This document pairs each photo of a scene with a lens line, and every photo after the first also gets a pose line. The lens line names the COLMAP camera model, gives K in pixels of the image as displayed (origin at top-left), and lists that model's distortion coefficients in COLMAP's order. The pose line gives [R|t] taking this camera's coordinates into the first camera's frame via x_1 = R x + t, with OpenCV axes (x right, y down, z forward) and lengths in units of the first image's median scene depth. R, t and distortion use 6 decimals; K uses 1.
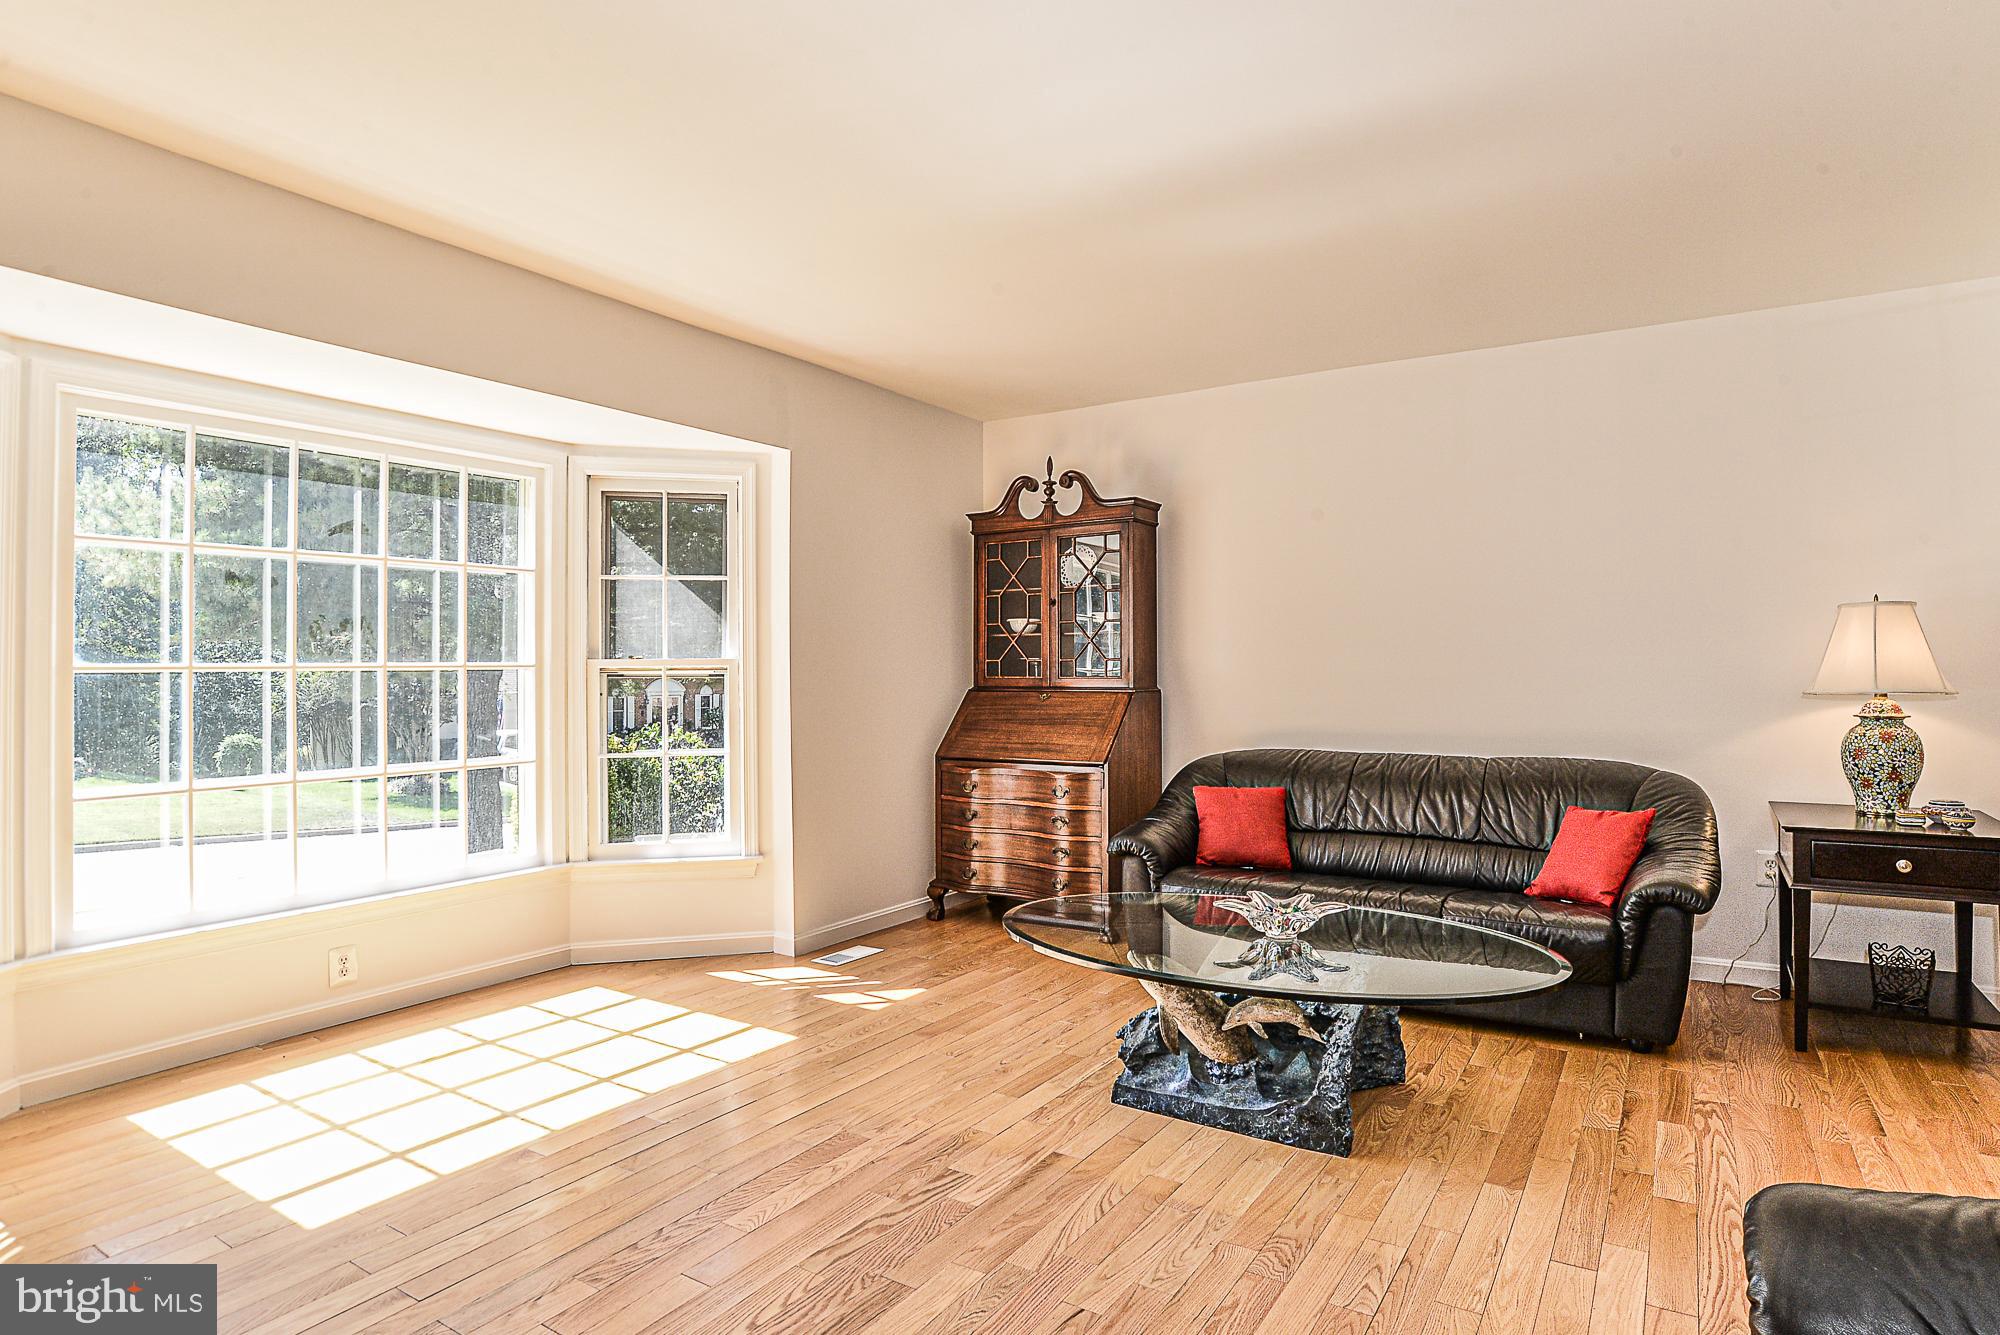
lens RADIAL K [[1076.4, 0, 1078.4], [0, 1076.4, 664.0], [0, 0, 1]] dist [-0.034892, 0.000249]
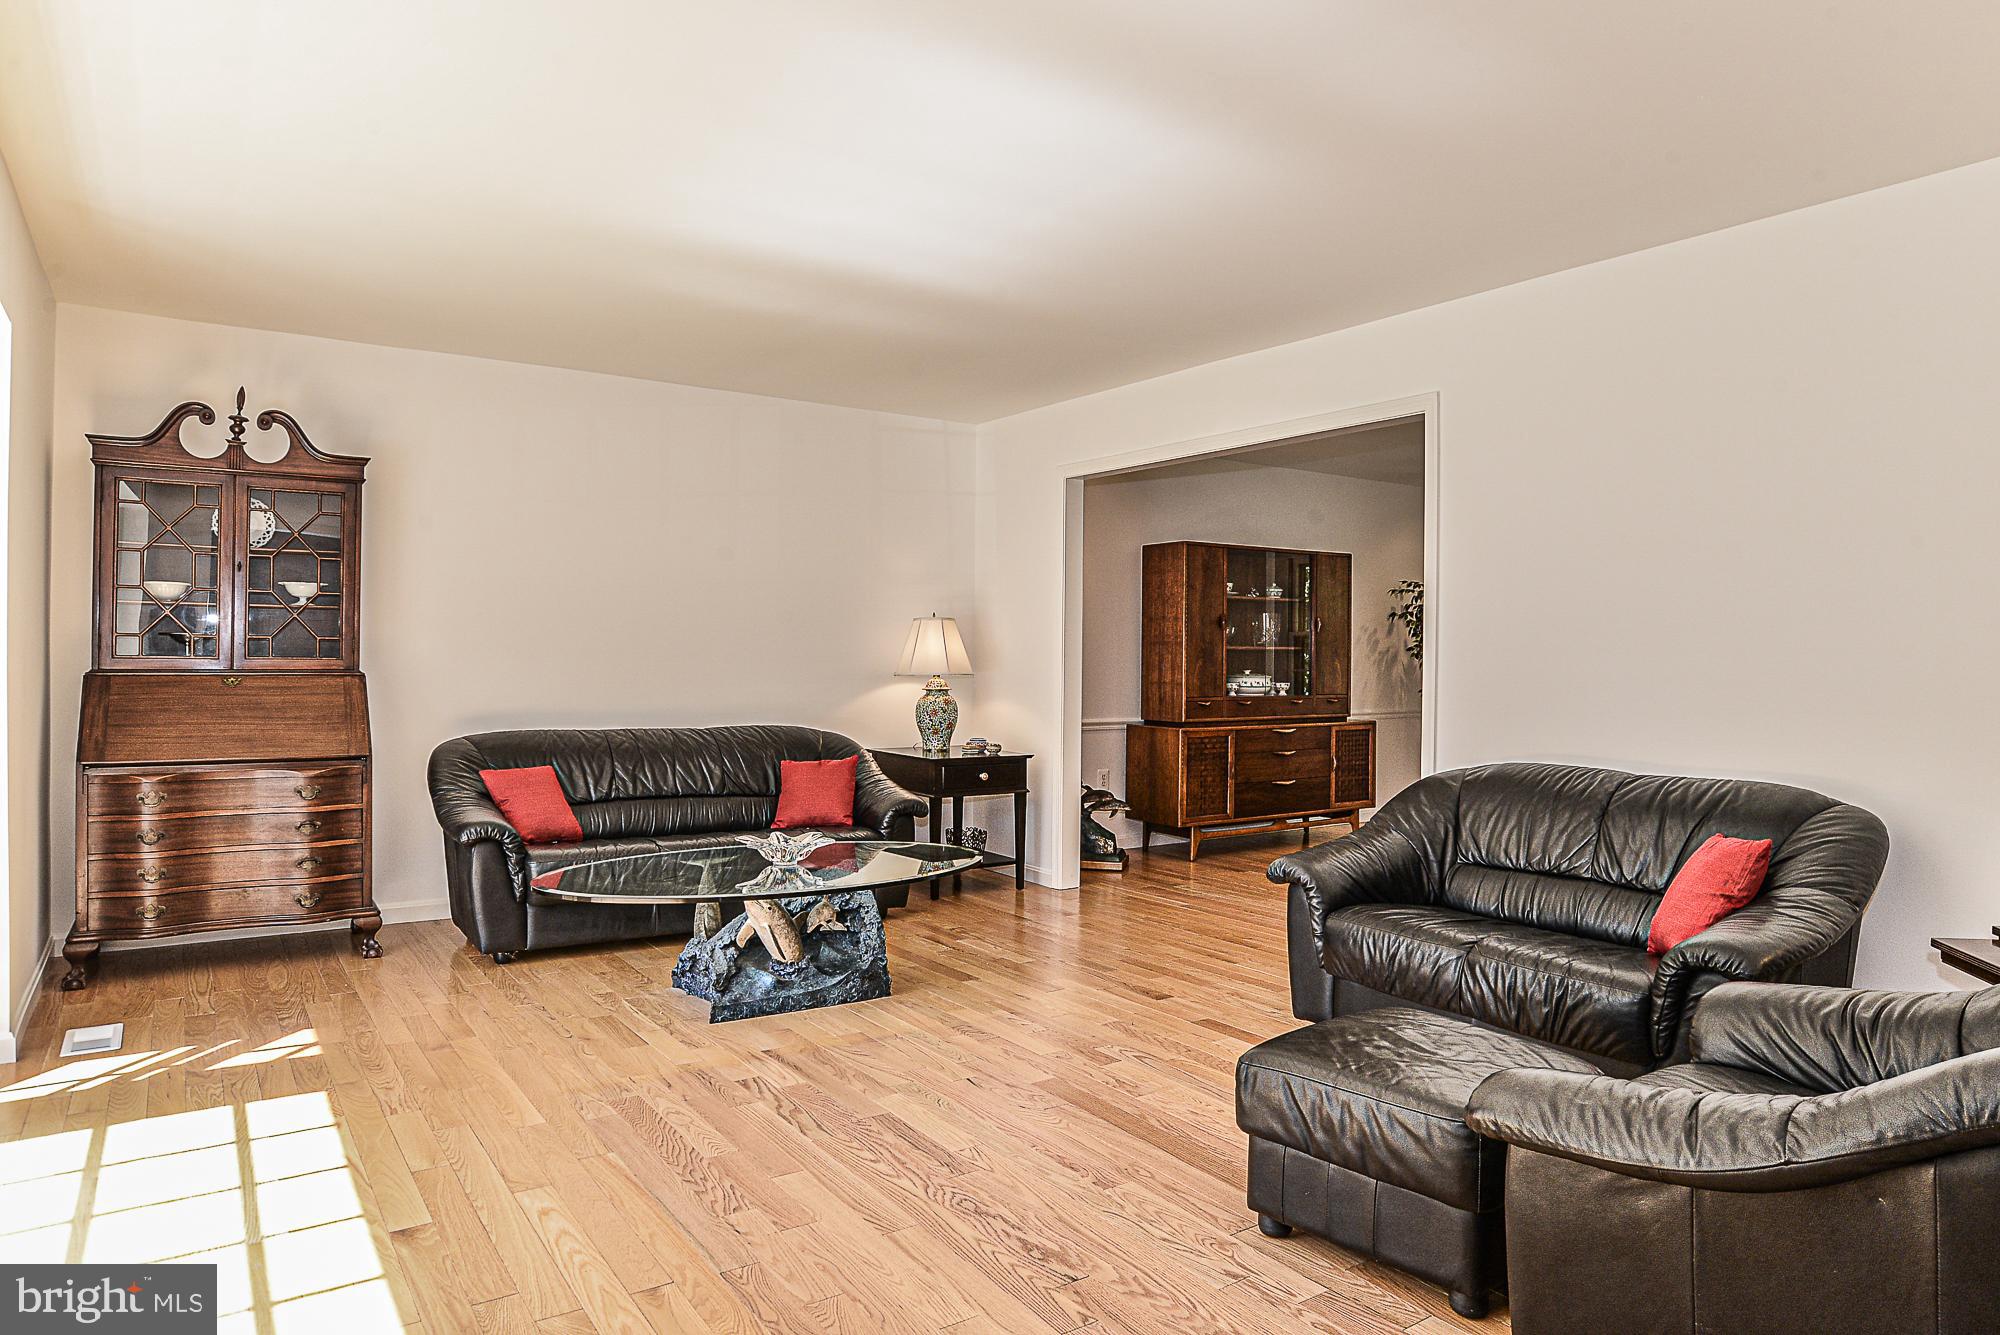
lens RADIAL K [[1194.5, 0, 1000.0], [0, 1194.5, 667.5], [0, 0, 1]] dist [-0.005515, -0.000041]
pose [[0.429988, 0.001684, 0.902833, -0.790583], [-0.024039, 0.999665, 0.009584, -0.003685], [-0.902515, -0.025825, 0.429884, 0.117889]]
